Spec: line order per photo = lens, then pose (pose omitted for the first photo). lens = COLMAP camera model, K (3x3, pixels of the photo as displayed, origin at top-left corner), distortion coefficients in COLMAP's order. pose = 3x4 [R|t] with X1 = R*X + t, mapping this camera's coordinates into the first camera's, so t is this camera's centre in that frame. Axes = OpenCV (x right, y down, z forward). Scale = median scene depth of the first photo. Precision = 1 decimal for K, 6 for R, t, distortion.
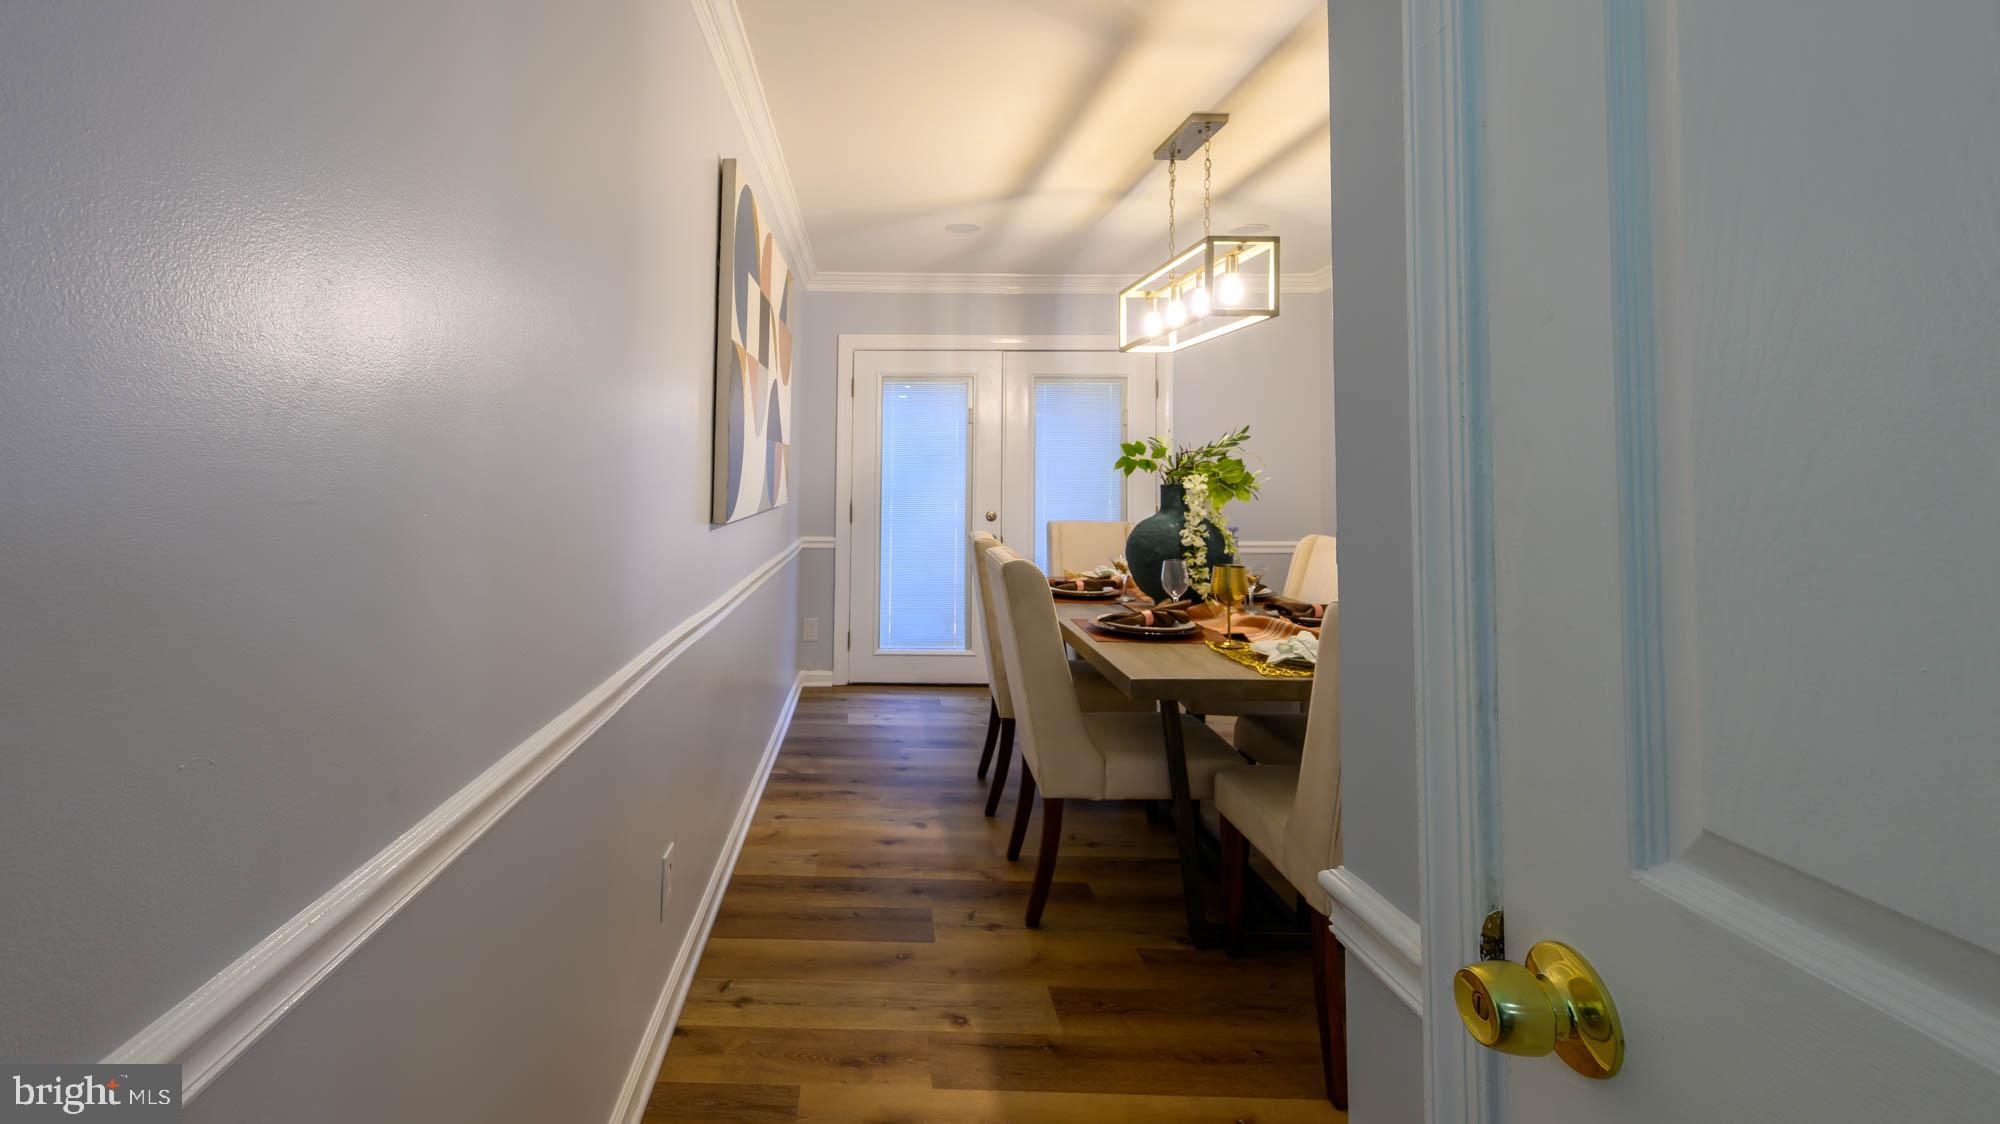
lens RADIAL K [[821.4, 0, 1000.1], [0, 821.4, 535.5], [0, 0, 1]] dist [0.016877, -0.006940]
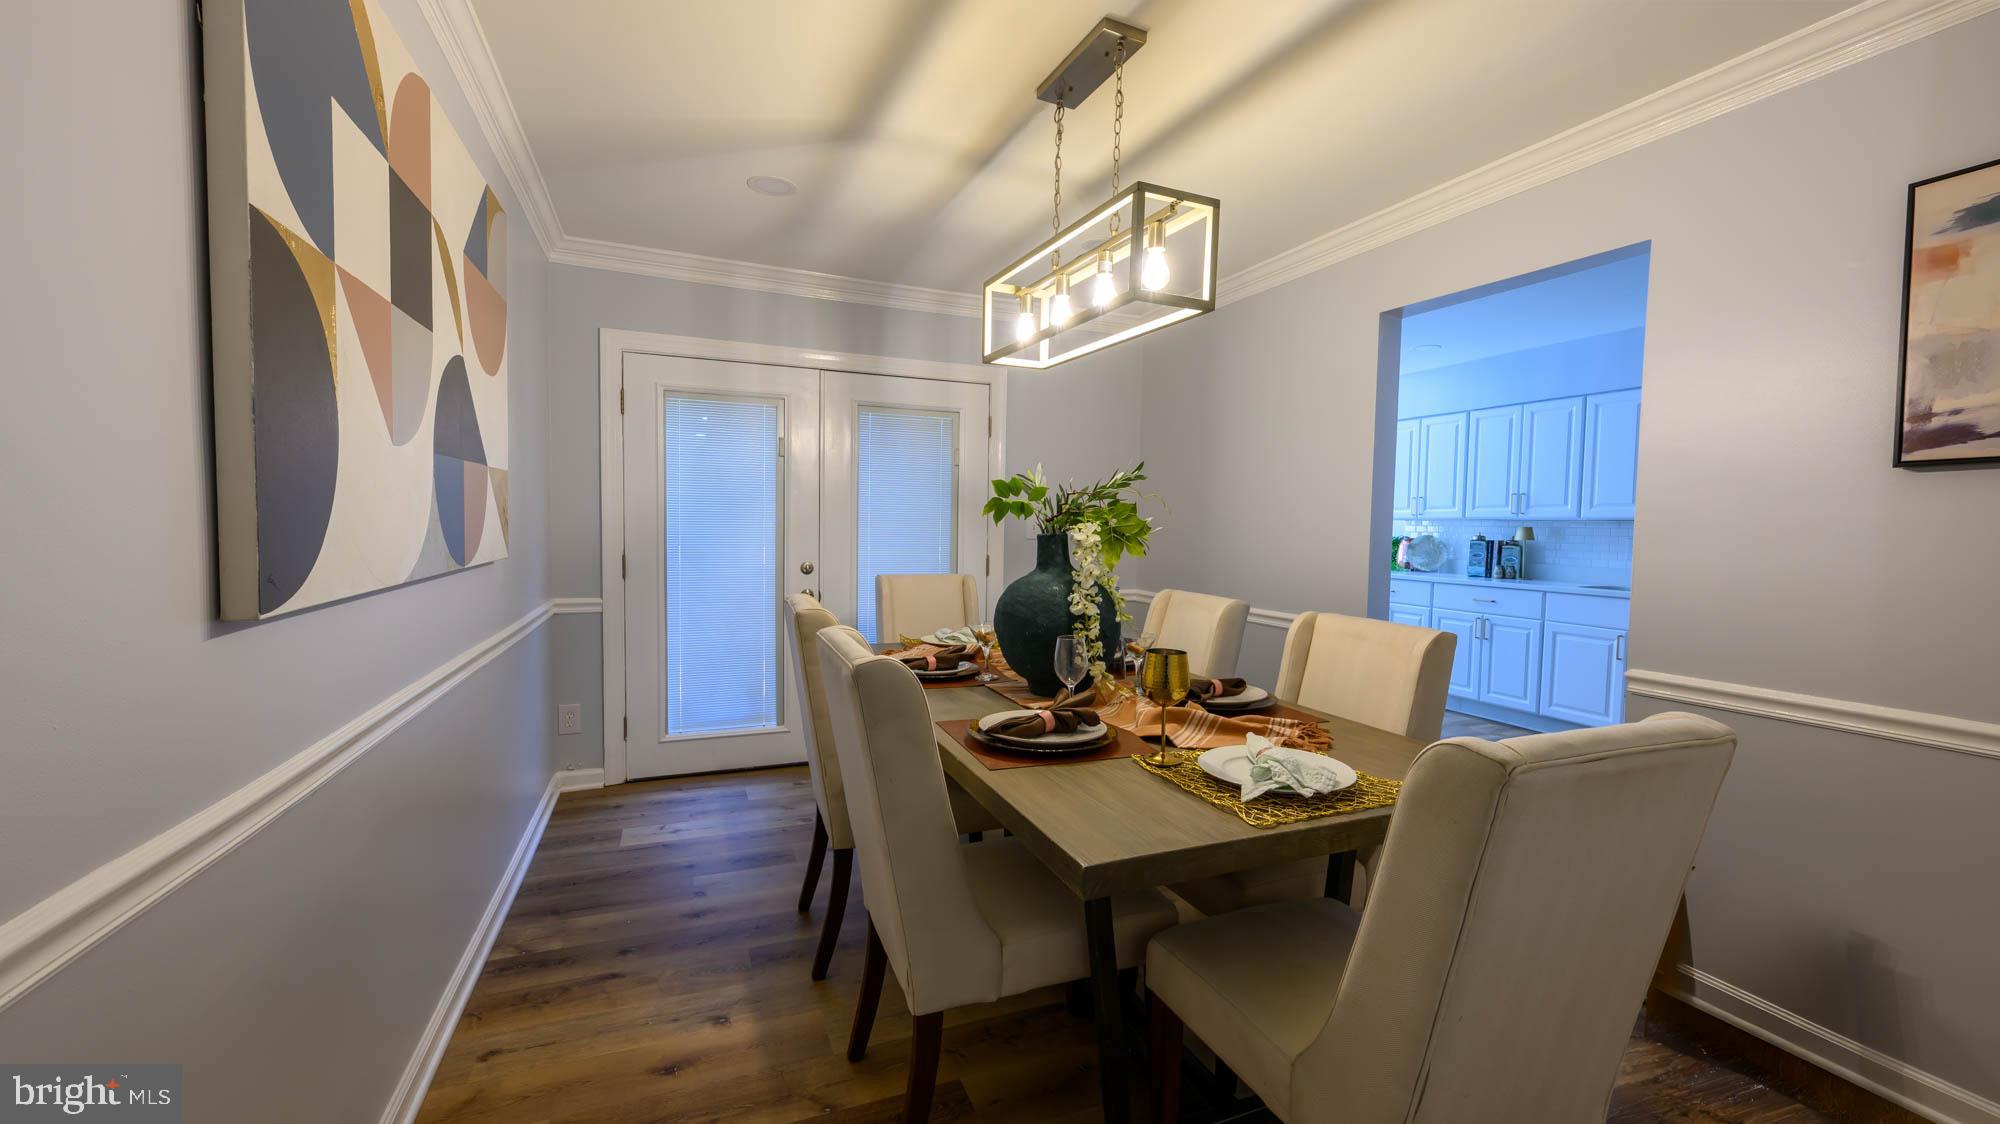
lens RADIAL K [[799.3, 0, 981.5], [0, 799.3, 601.1], [0, 0, 1]] dist [0.001108, 0.000028]
pose [[0.976681, -0.009547, 0.214485, -0.020256], [0.003670, 0.999607, 0.027779, -0.019928], [-0.214666, -0.026344, 0.976332, 0.266464]]
